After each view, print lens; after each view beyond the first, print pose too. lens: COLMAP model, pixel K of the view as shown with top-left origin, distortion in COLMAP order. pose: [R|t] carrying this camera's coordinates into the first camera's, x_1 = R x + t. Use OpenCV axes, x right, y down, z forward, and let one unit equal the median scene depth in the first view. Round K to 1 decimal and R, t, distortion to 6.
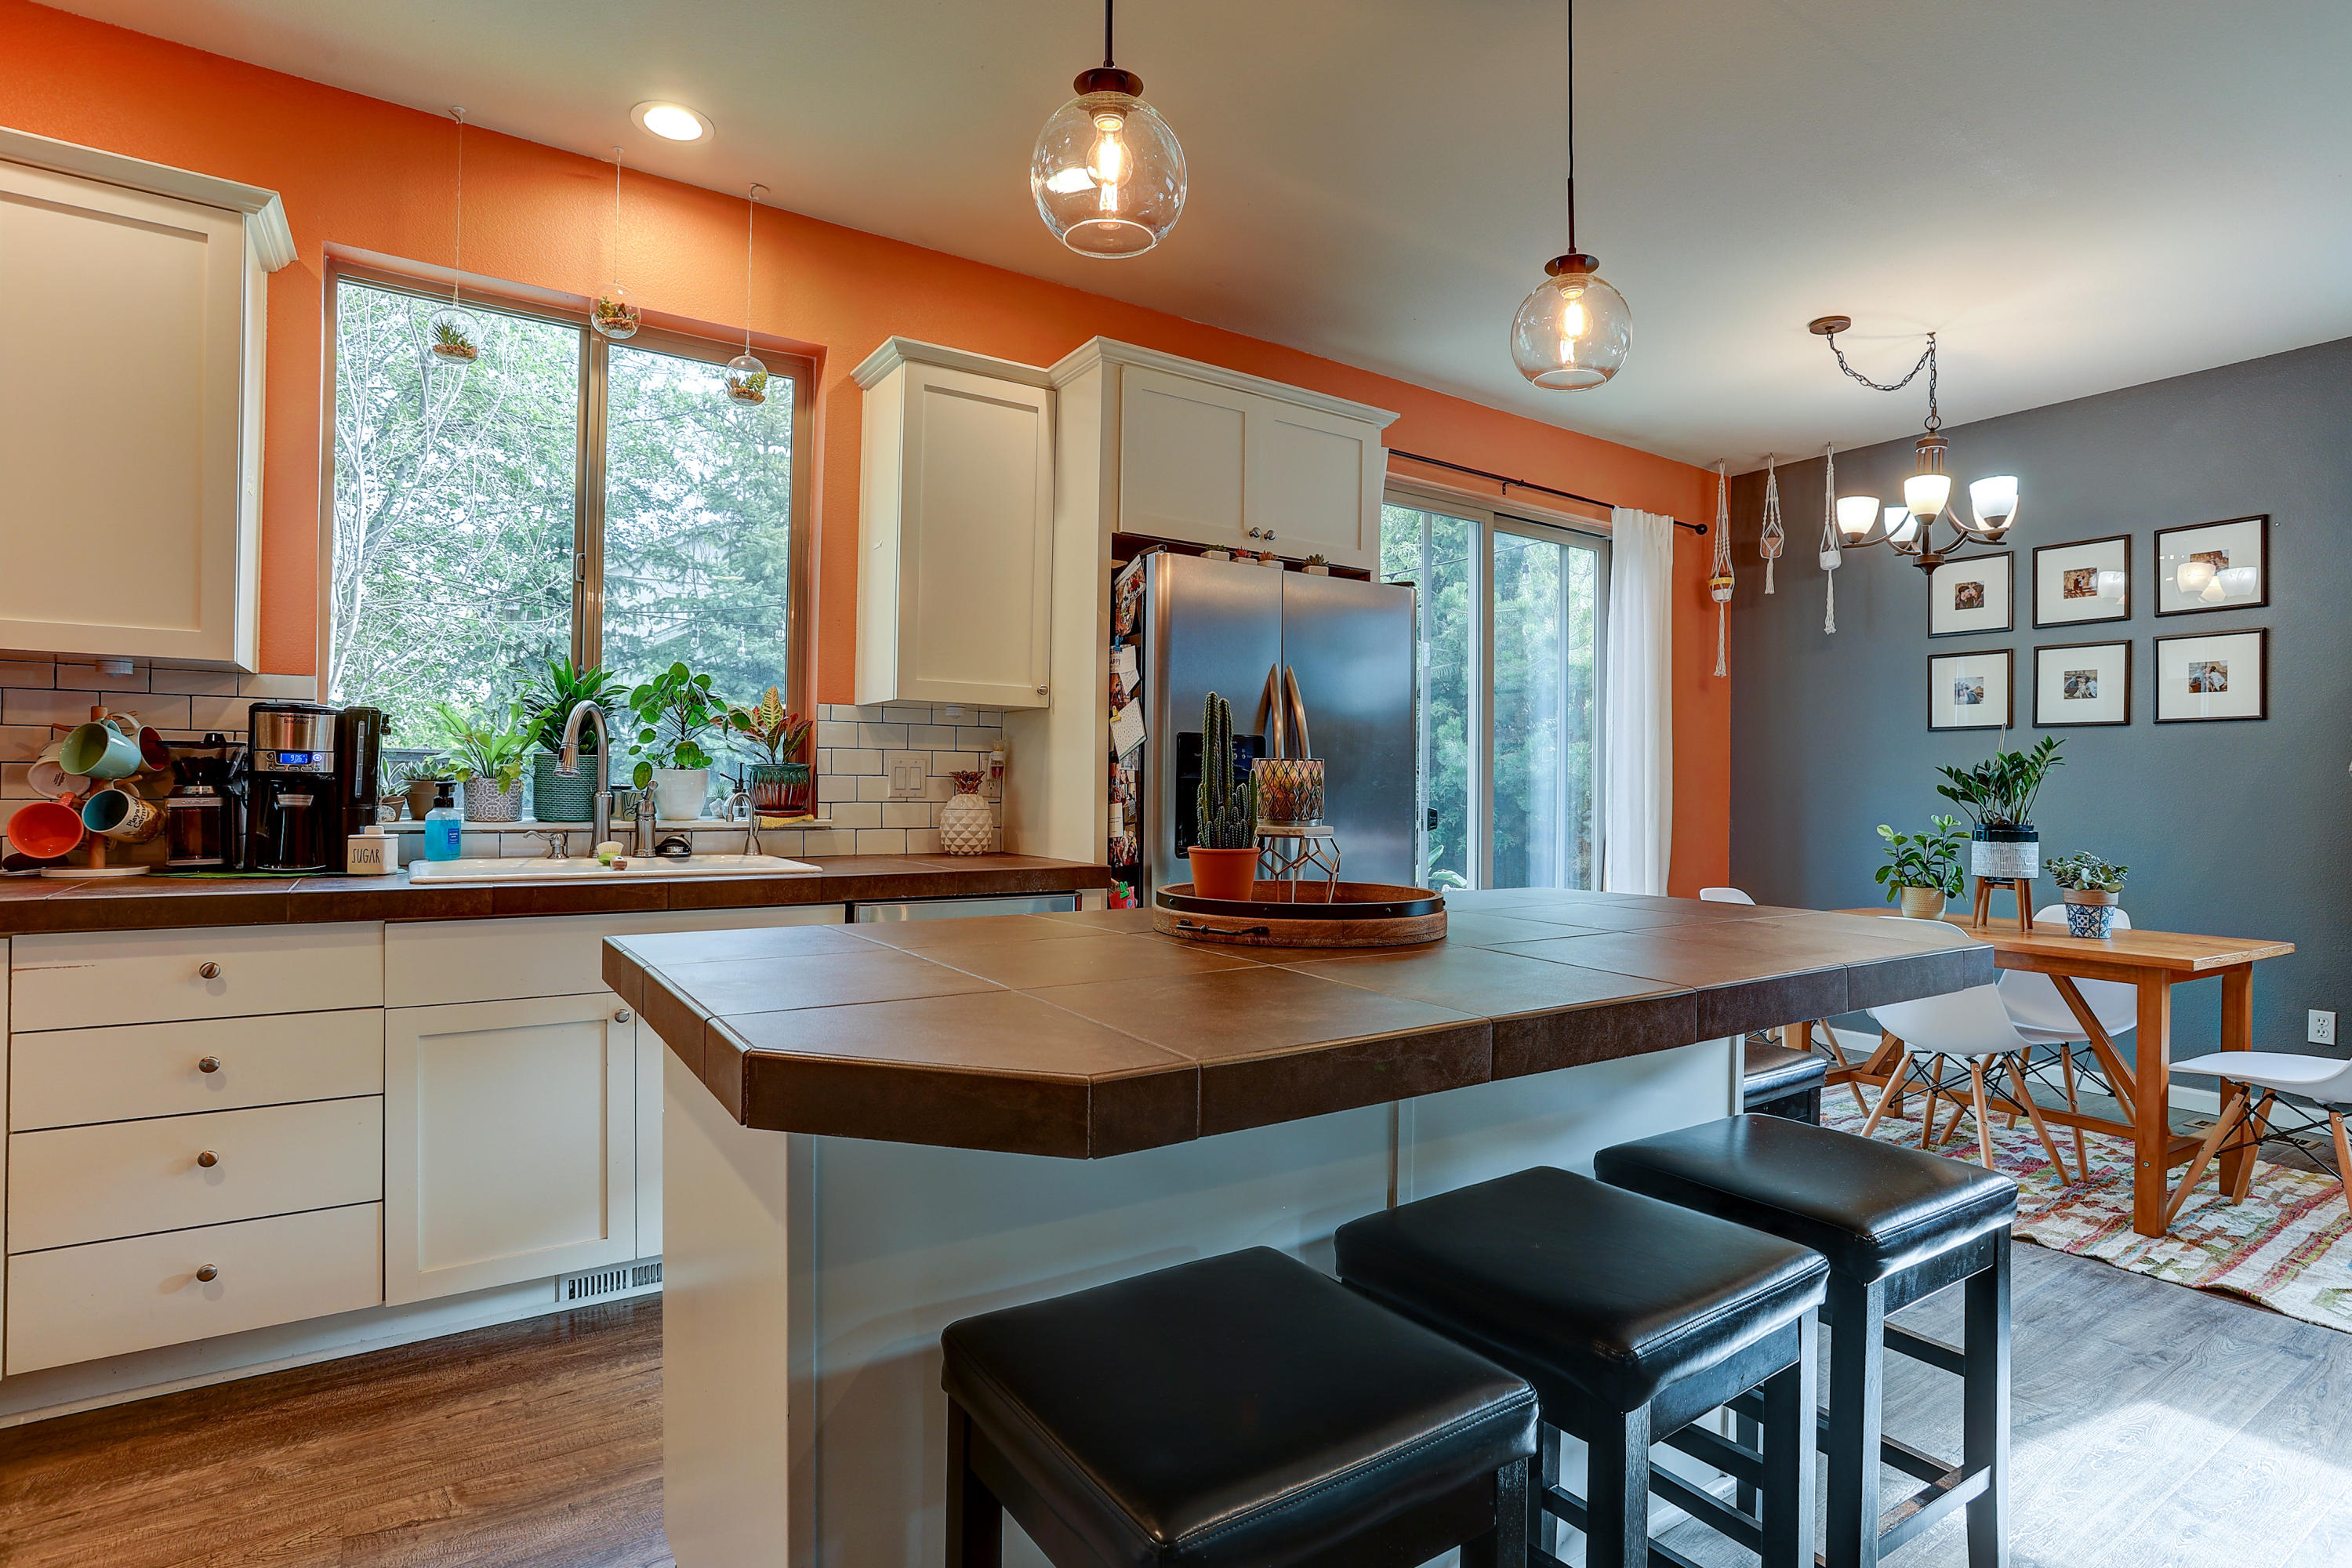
lens RADIAL K [[1188.6, 0, 1191.3], [0, 1188.6, 784.3], [0, 0, 1]] dist [-0.054399, 0.027176]
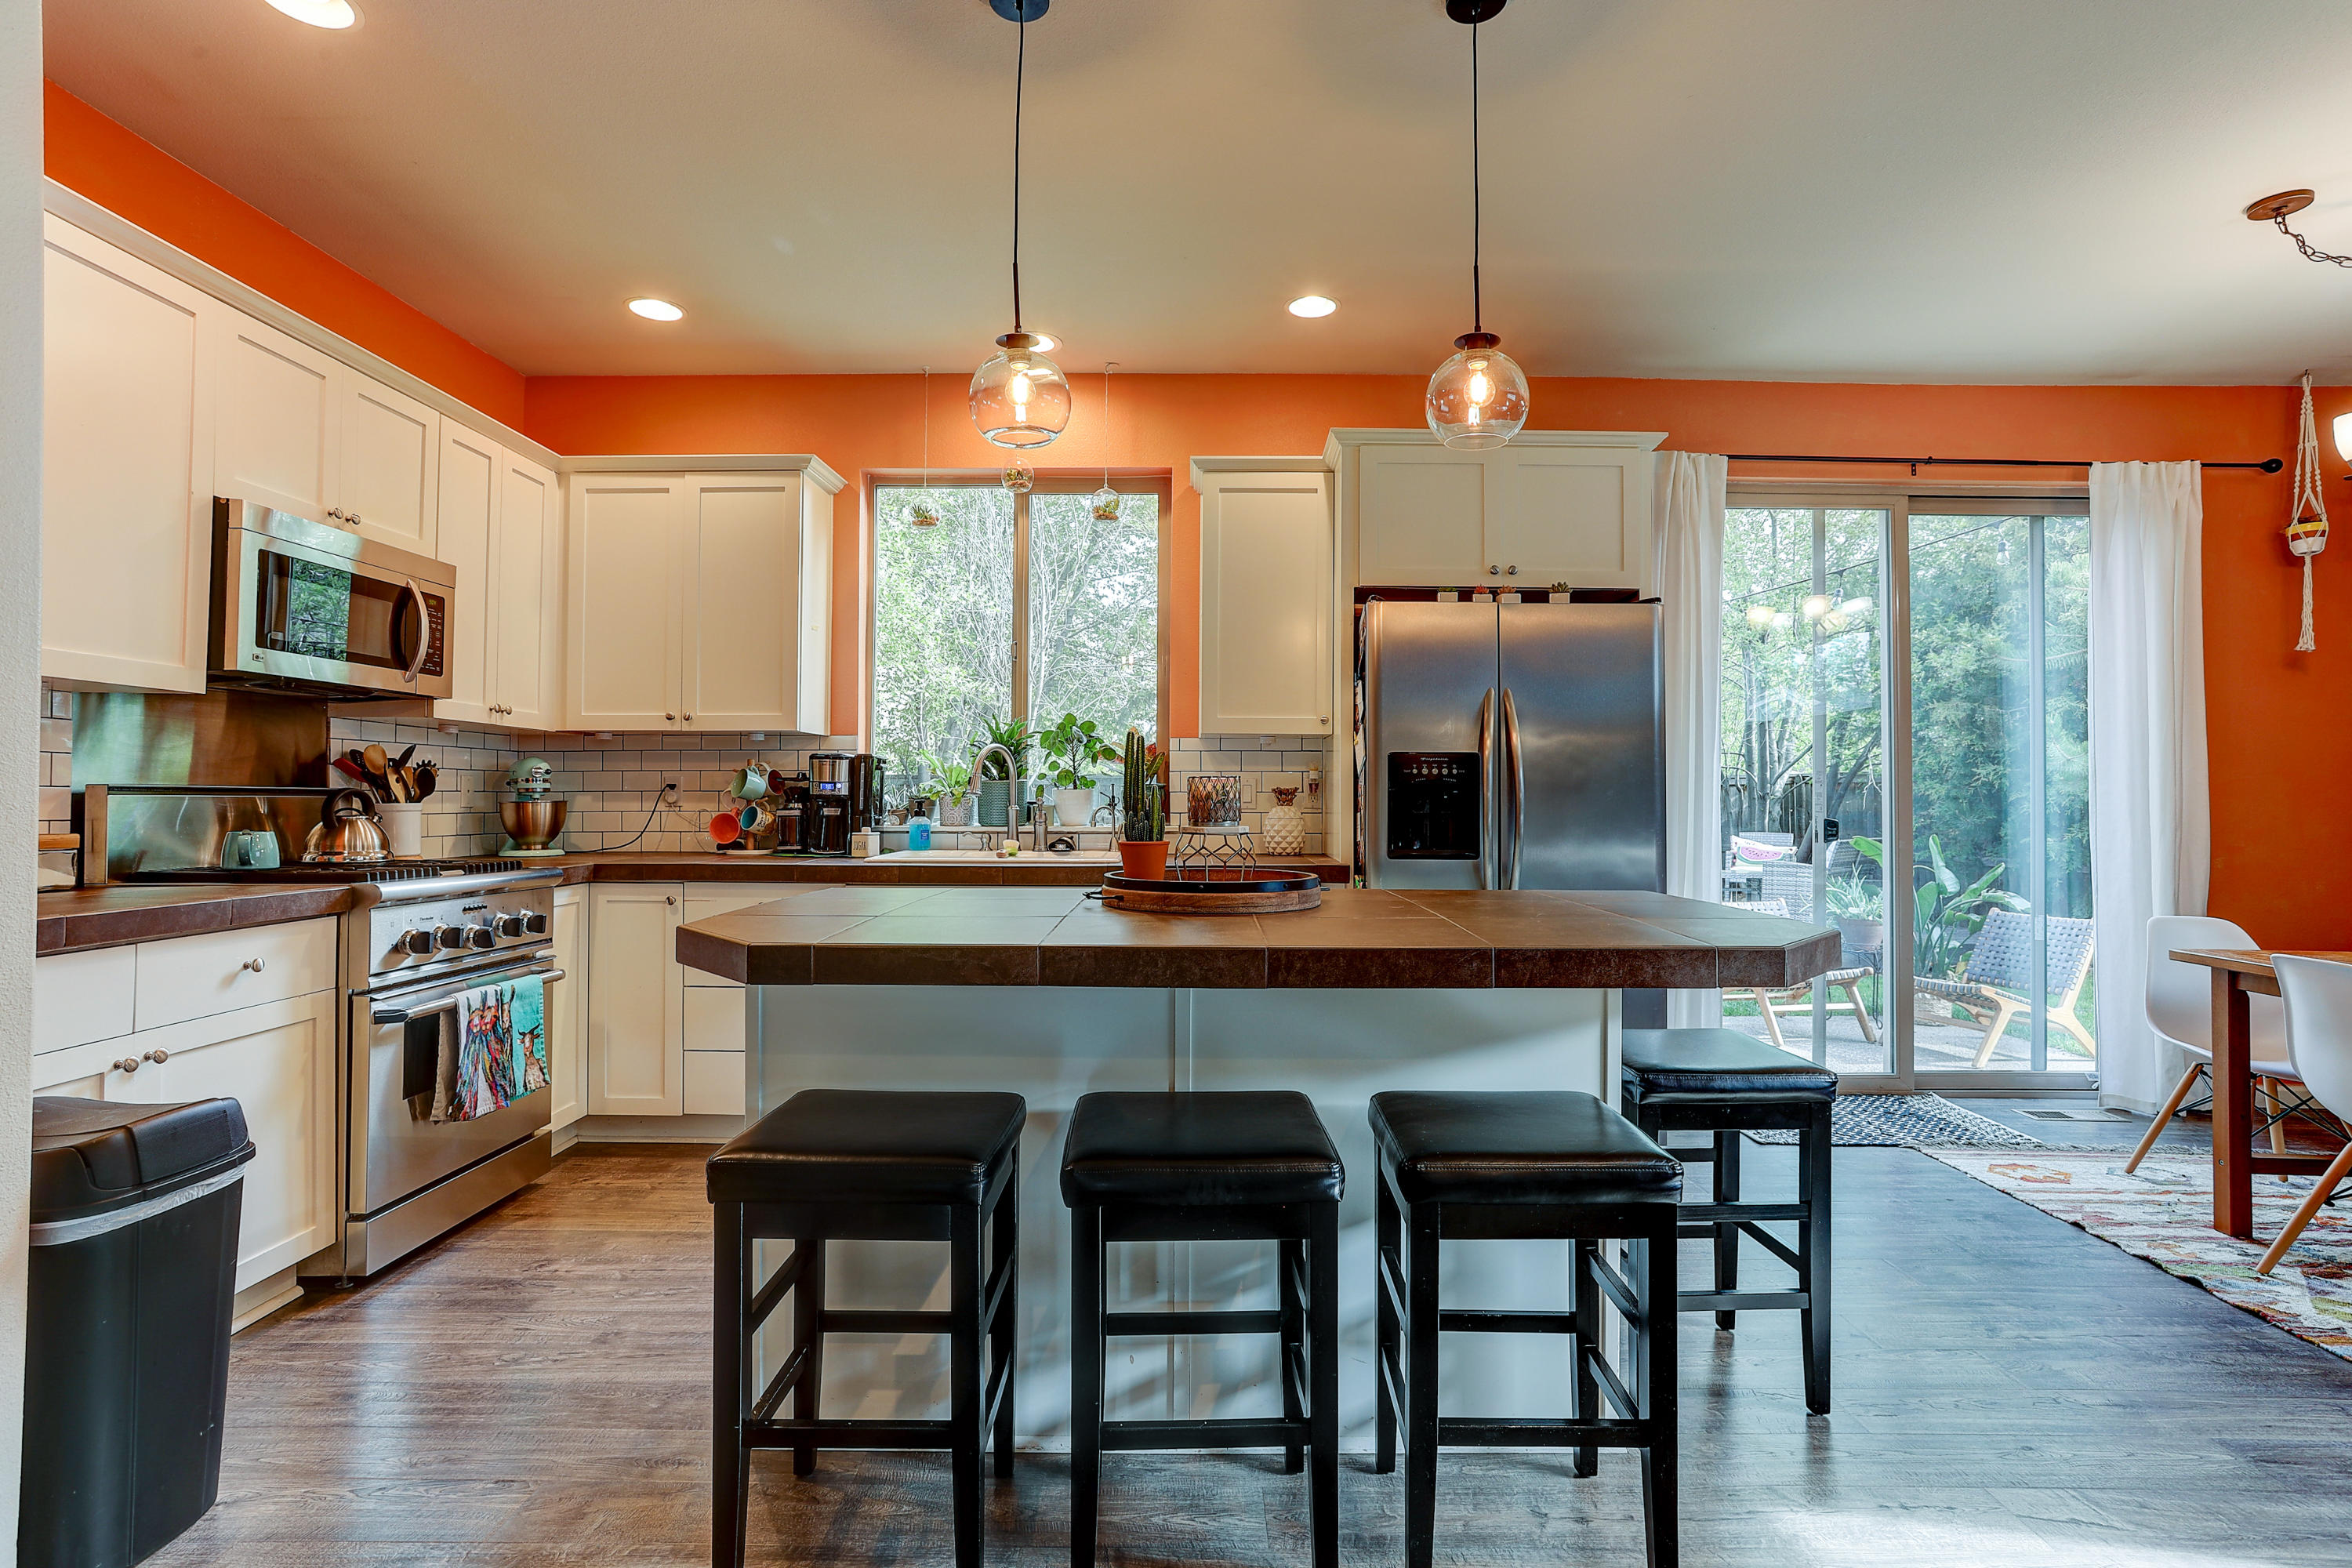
lens RADIAL K [[1141.7, 0, 1191.1], [0, 1141.7, 780.4], [0, 0, 1]] dist [-0.057035, 0.034203]
pose [[0.826422, -0.017942, -0.562765, 0.388296], [0.008463, 0.999775, -0.019446, 0.003567], [0.562987, 0.011308, 0.826388, -0.036834]]
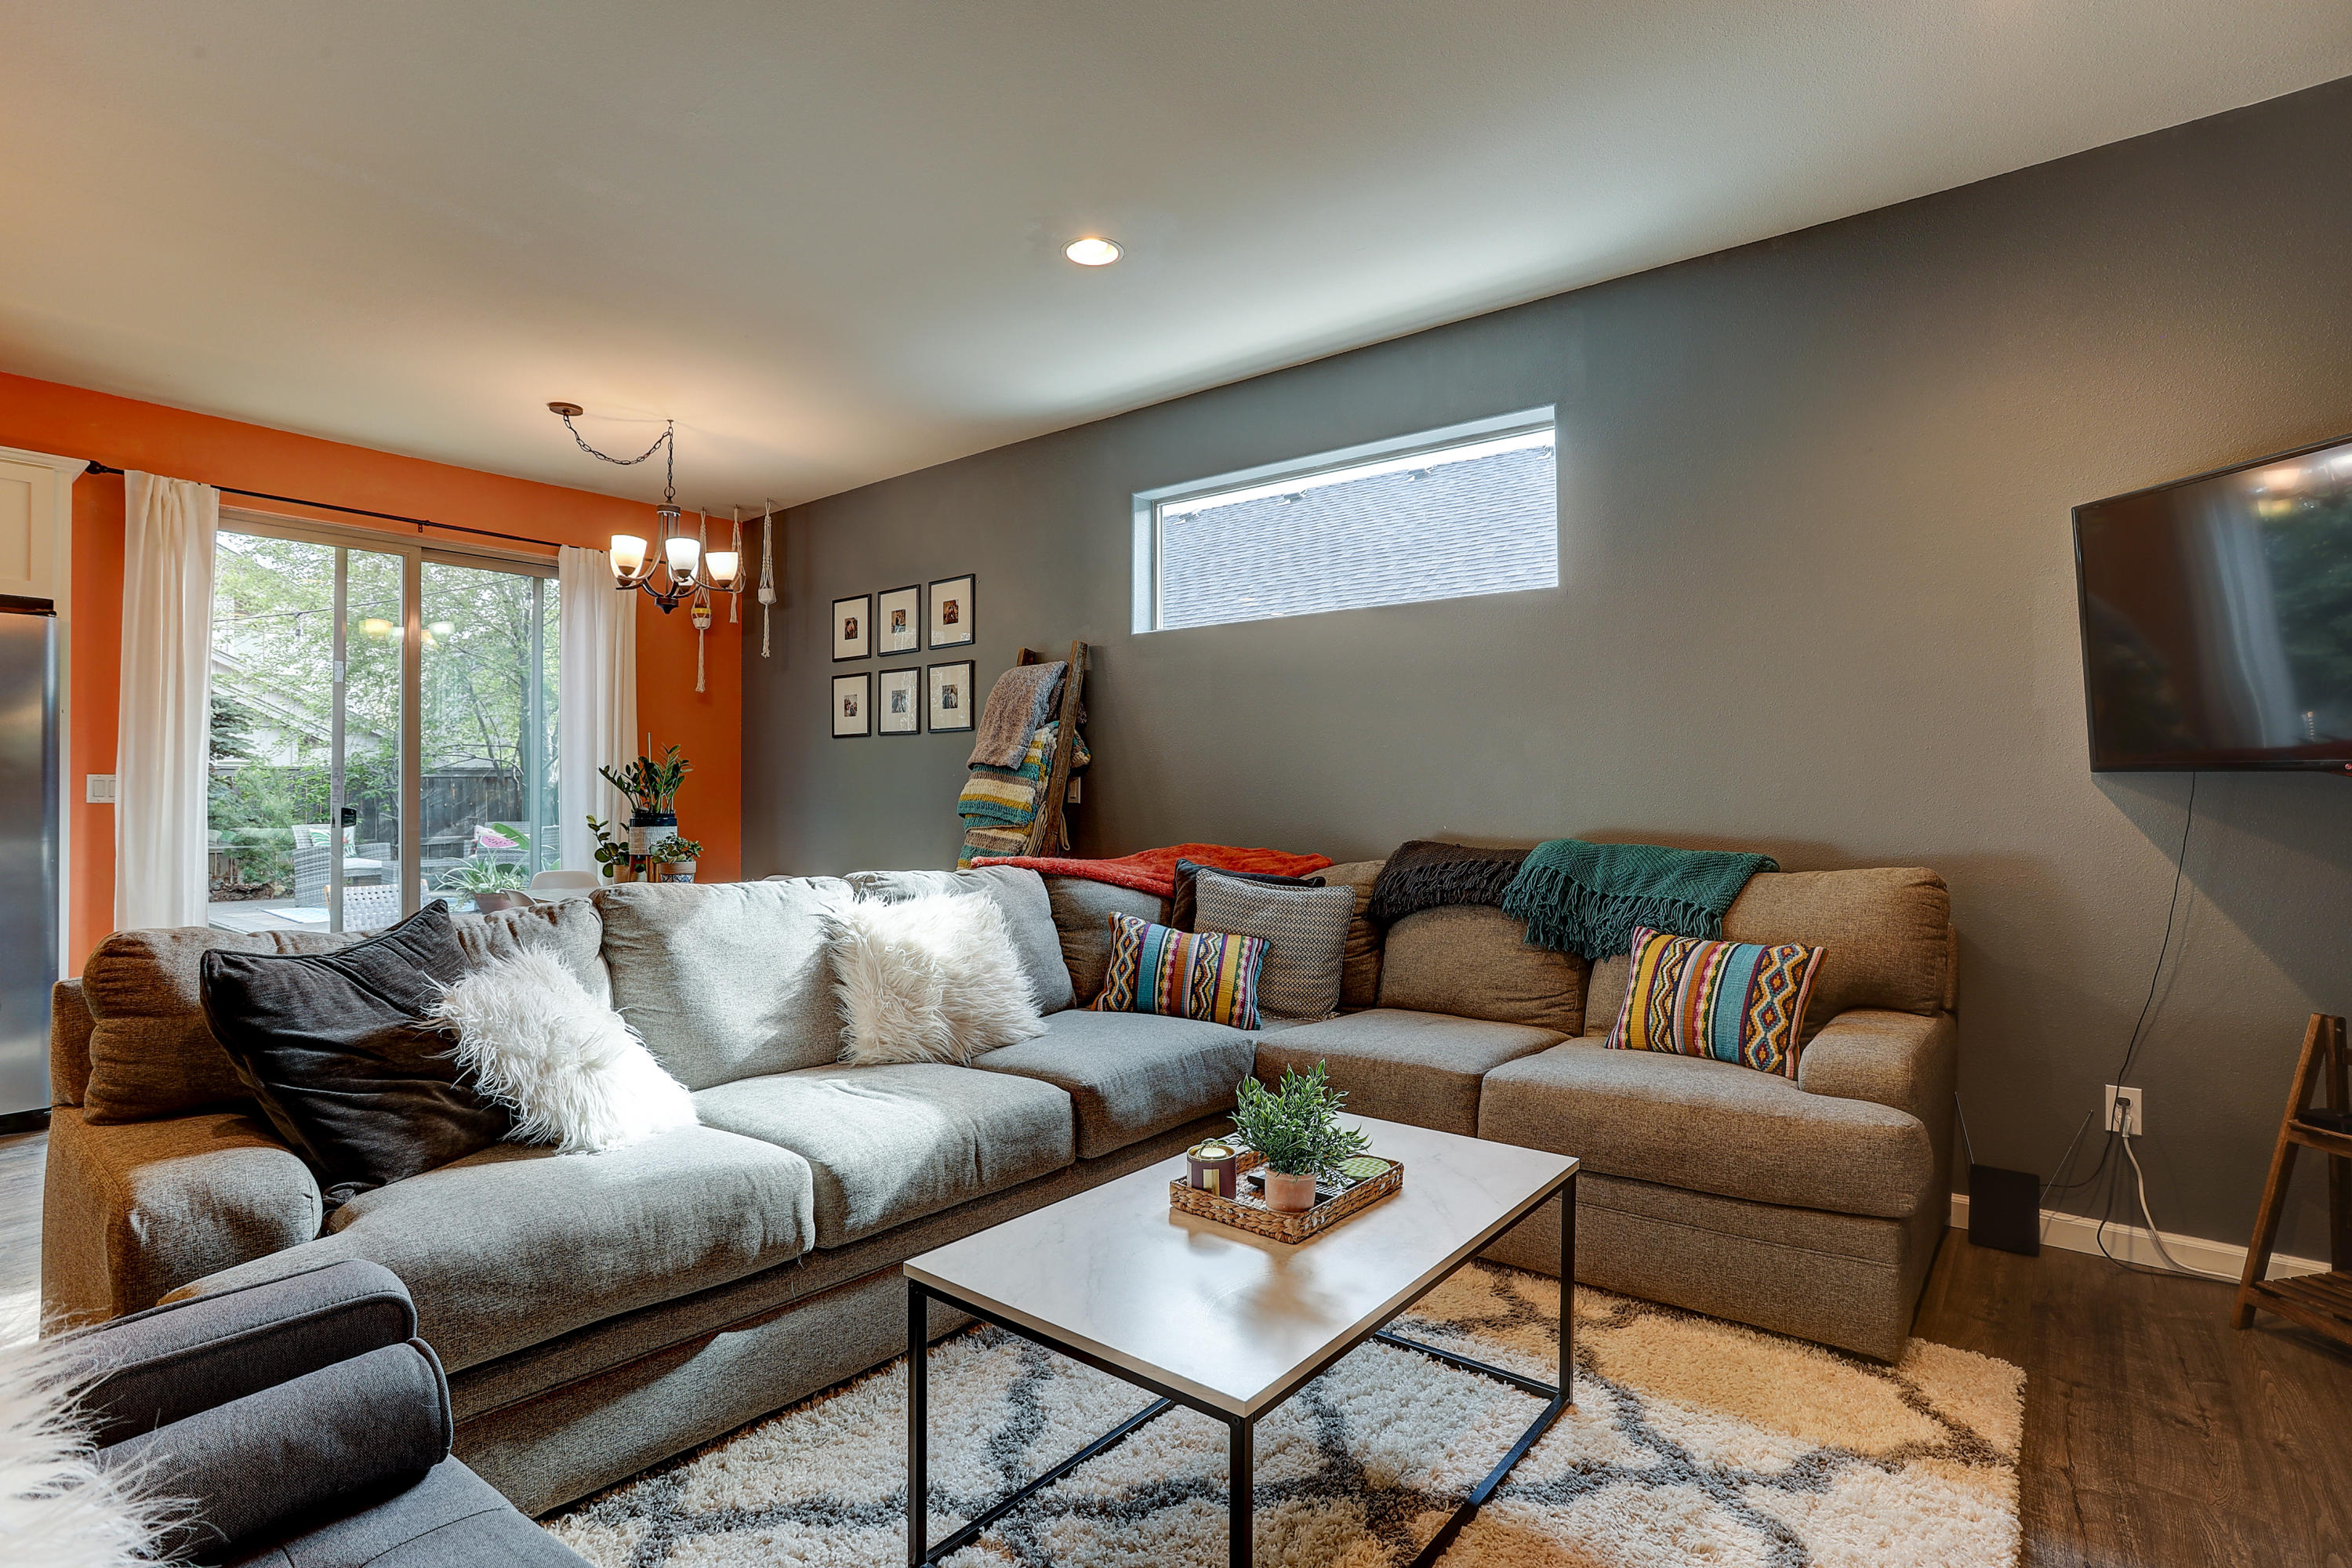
lens RADIAL K [[1141.7, 0, 1191.1], [0, 1141.7, 780.4], [0, 0, 1]] dist [-0.057035, 0.034203]
pose [[0.954148, -0.010956, 0.299135, 0.886032], [0.011988, 0.999927, -0.001615, 0.007678], [-0.299096, 0.005127, 0.954209, -0.351497]]
